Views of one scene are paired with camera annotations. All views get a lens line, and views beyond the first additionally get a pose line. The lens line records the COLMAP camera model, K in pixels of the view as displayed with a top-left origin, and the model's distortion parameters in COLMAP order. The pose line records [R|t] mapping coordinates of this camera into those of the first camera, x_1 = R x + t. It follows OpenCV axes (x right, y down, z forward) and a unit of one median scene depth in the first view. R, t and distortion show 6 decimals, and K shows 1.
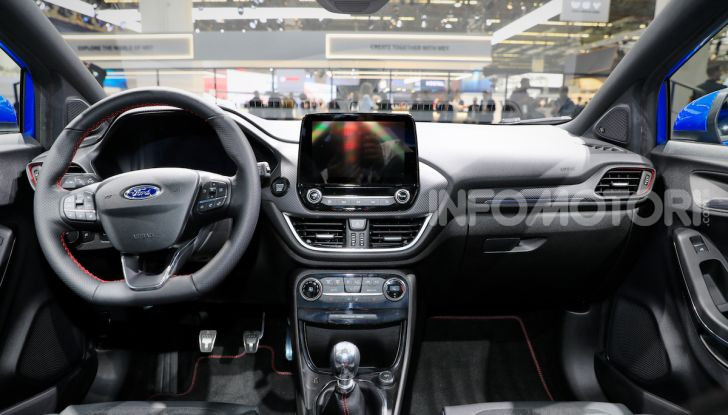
lens RADIAL K [[517.6, 0, 363.4], [0, 517.6, 201.7], [0, 0, 1]] dist [-0.091586, 0.052030]
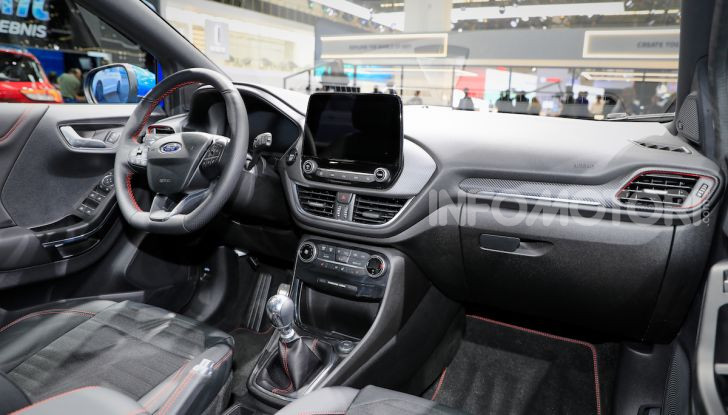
lens RADIAL K [[517.6, 0, 361.6], [0, 517.6, 206.2], [0, 0, 1]] dist [-0.091586, 0.052030]
pose [[0.858227, 0.127651, -0.497143, 0.470691], [-0.124727, 0.991415, 0.039245, 0.012767], [0.497884, 0.028326, 0.866781, 0.085241]]
